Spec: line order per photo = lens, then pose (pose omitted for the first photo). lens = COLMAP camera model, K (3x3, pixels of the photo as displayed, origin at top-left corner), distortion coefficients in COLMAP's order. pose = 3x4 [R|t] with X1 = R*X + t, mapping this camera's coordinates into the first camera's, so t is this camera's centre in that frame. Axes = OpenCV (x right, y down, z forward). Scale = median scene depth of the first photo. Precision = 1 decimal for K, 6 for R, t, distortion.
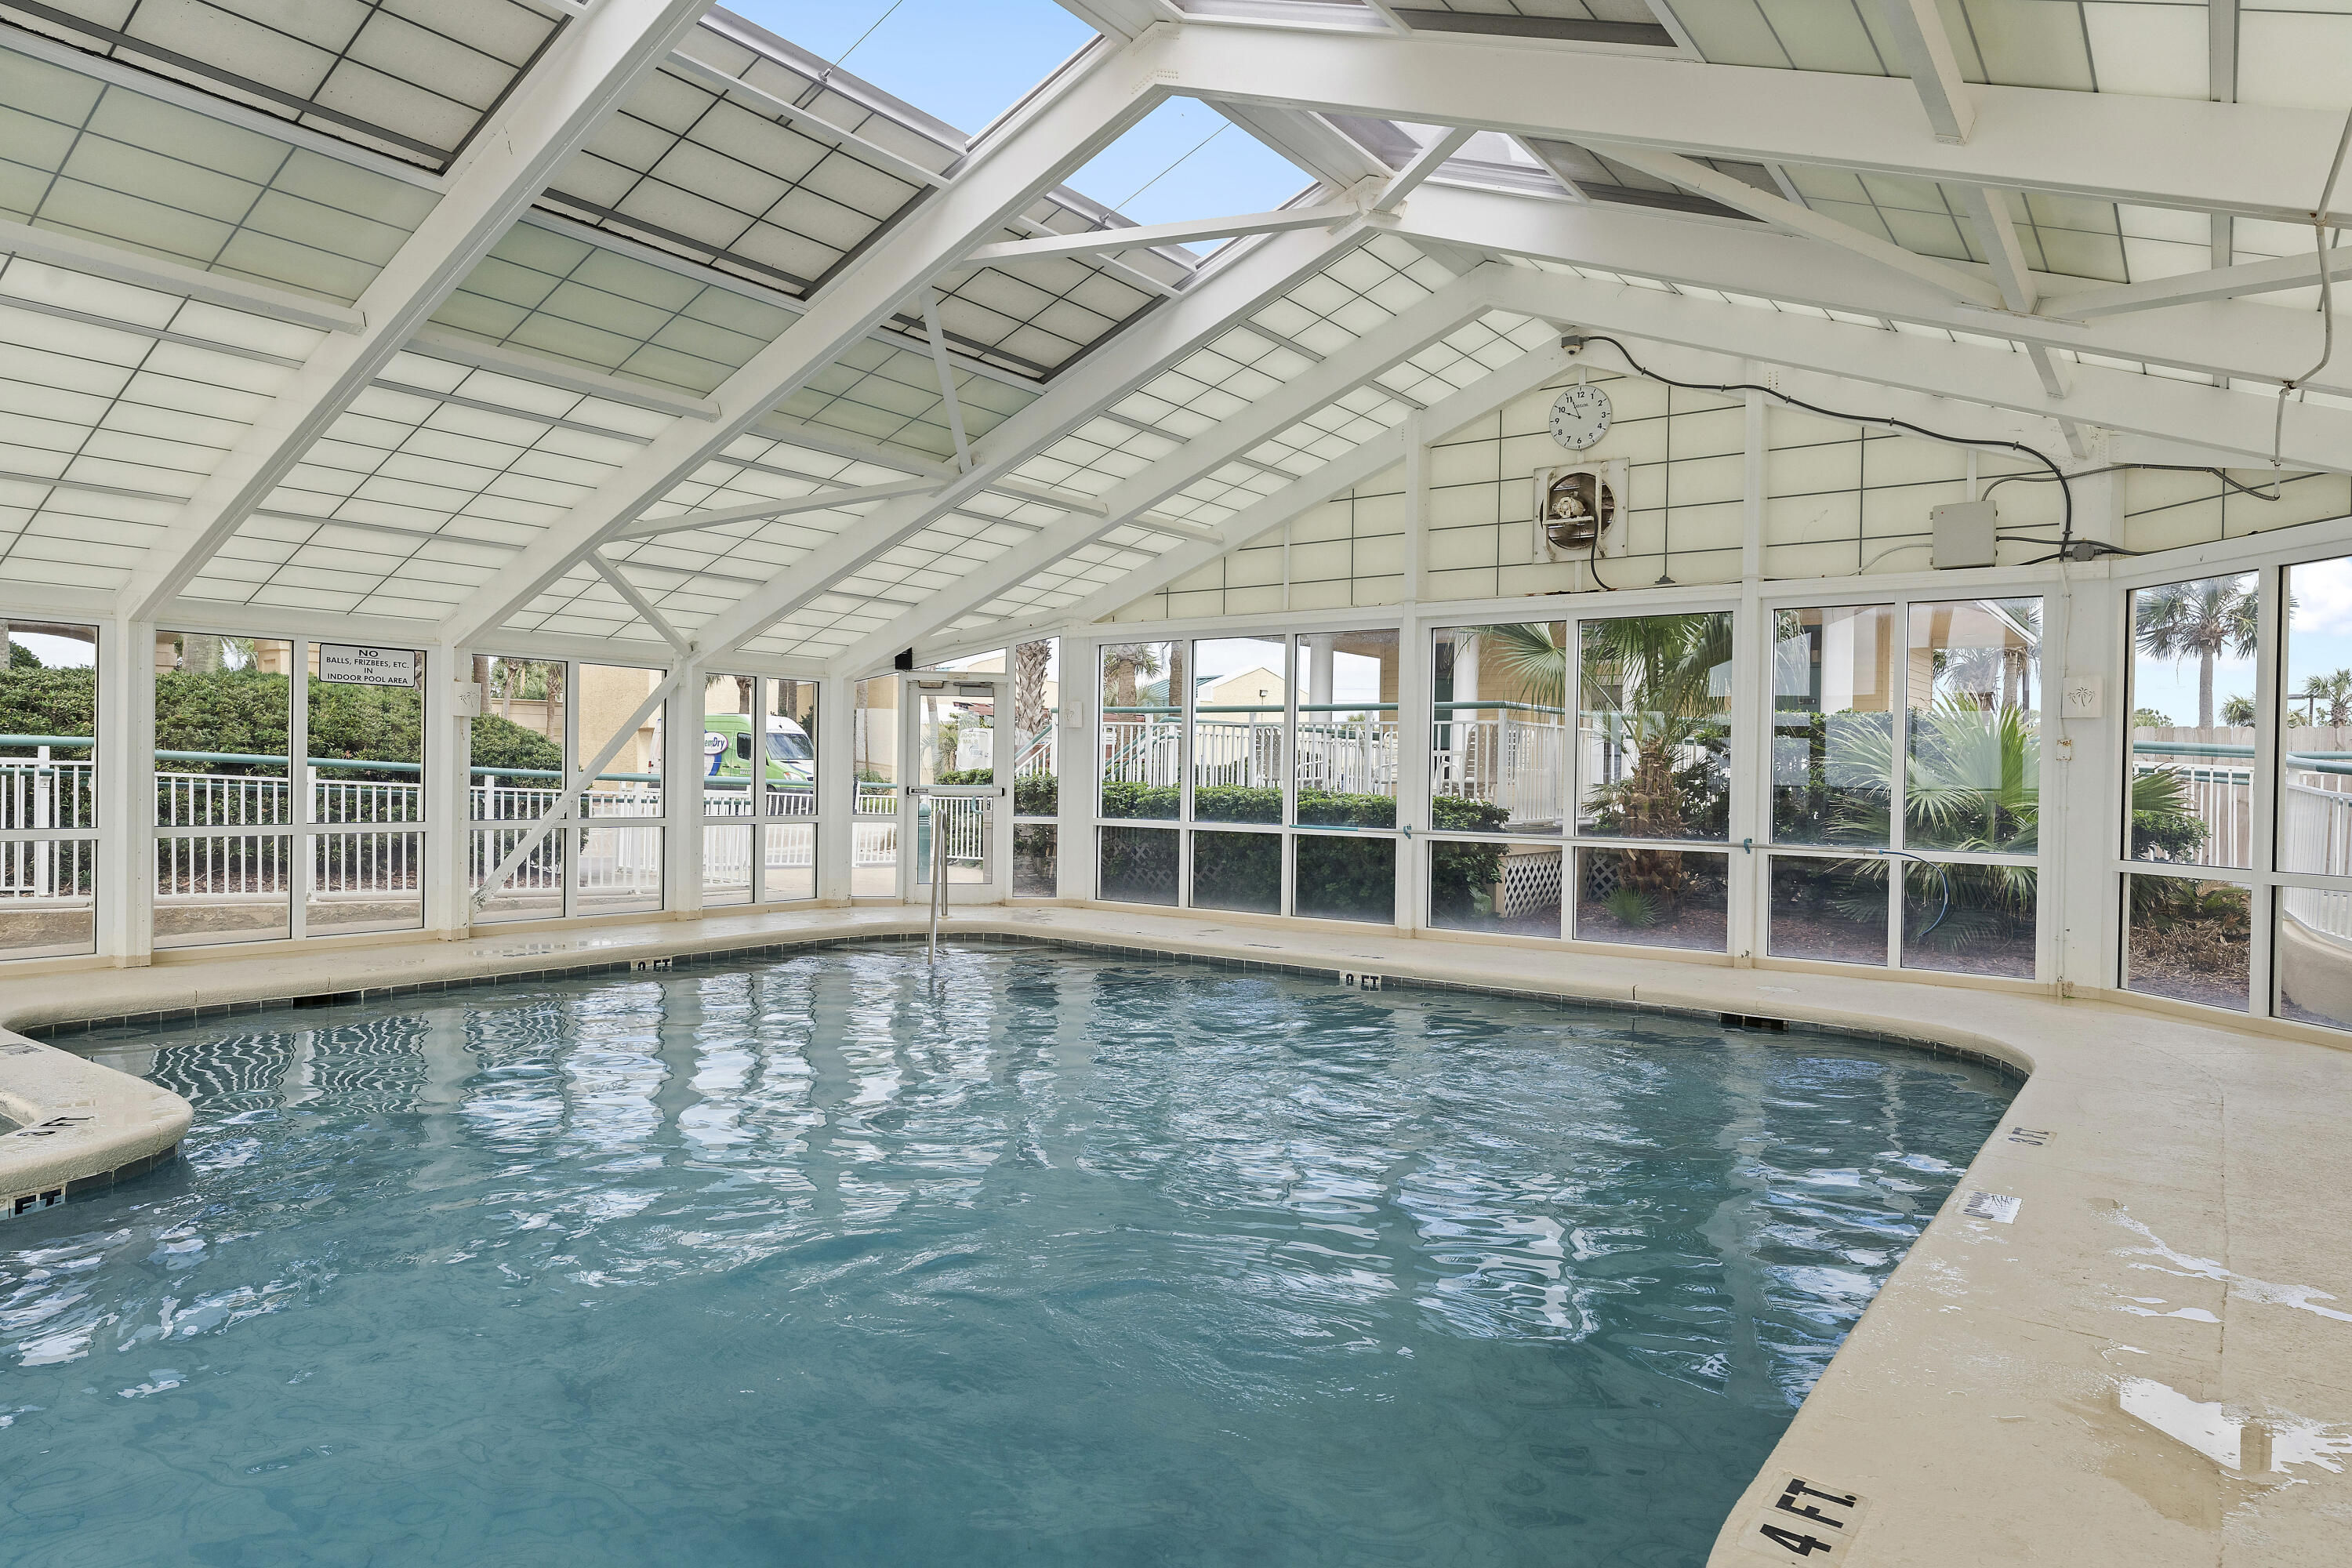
lens RADIAL K [[1368.0, 0, 1179.2], [0, 1368.0, 786.0], [0, 0, 1]] dist [-0.006480, -0.001225]
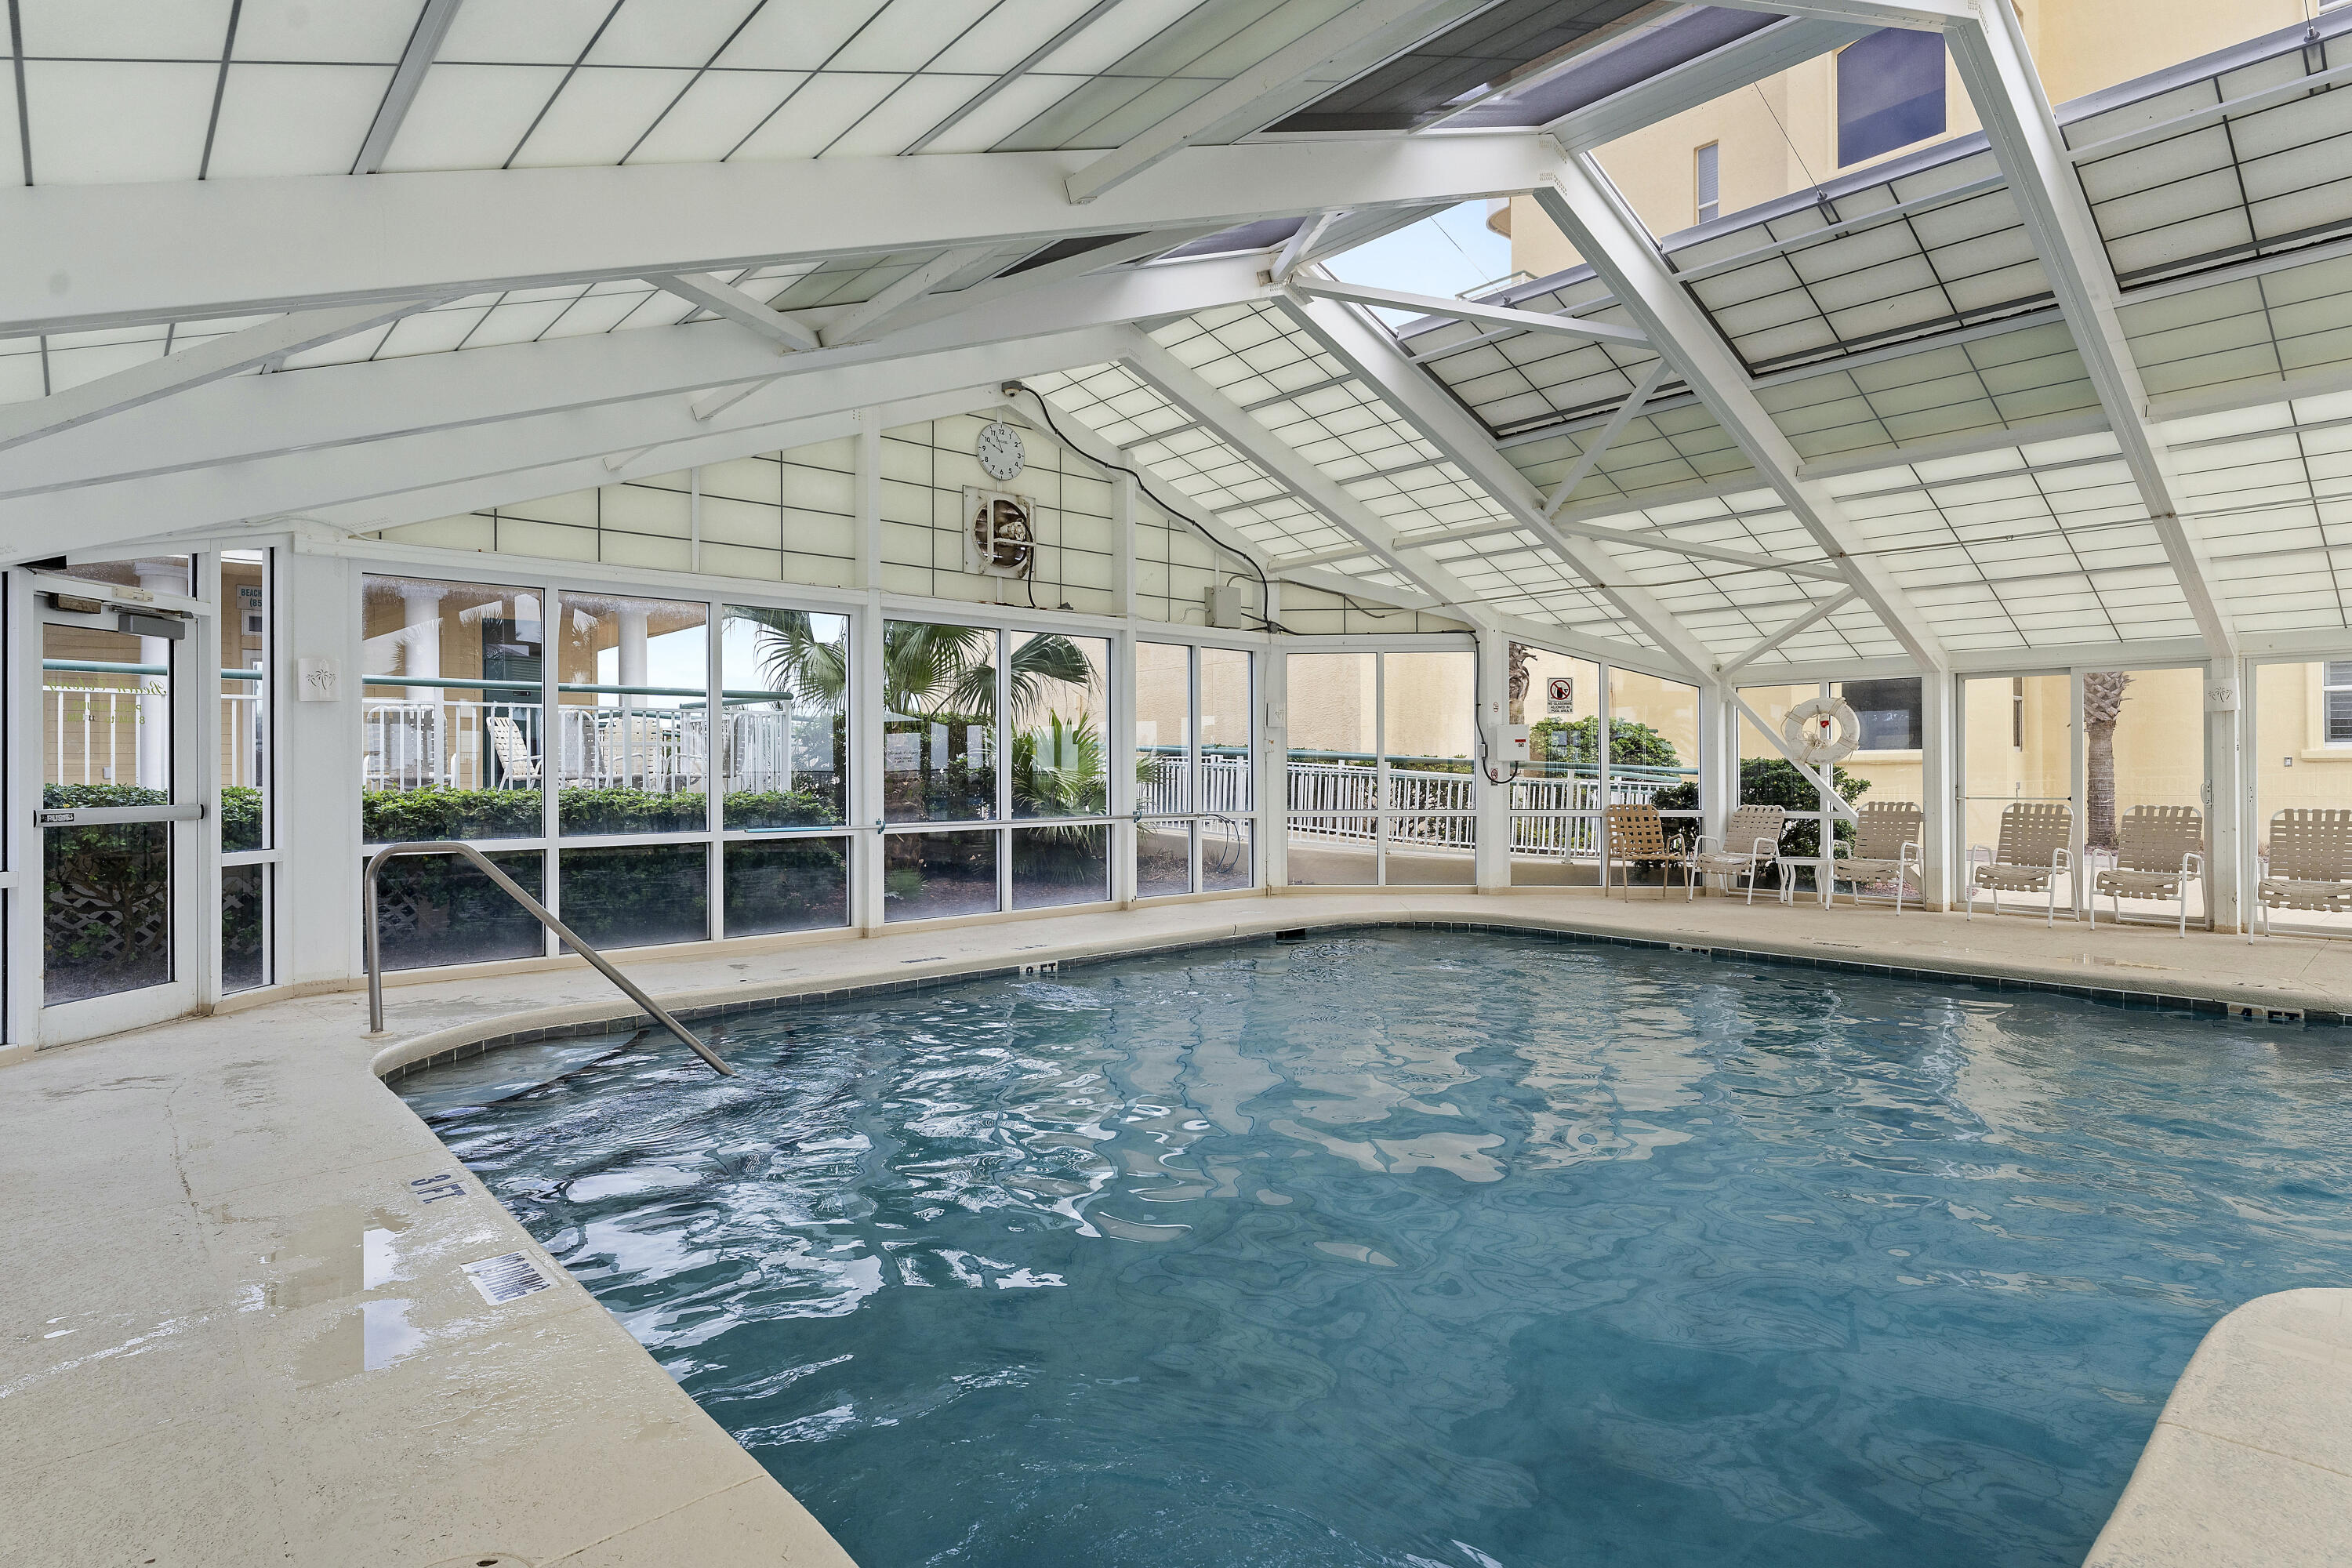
lens RADIAL K [[1254.9, 0, 1178.8], [0, 1254.9, 769.7], [0, 0, 1]] dist [0.002658, 0.000036]
pose [[0.200012, -0.015401, 0.979672, -0.688978], [0.020473, 0.999724, 0.011537, -0.013951], [-0.979580, 0.017749, 0.200272, 0.638534]]
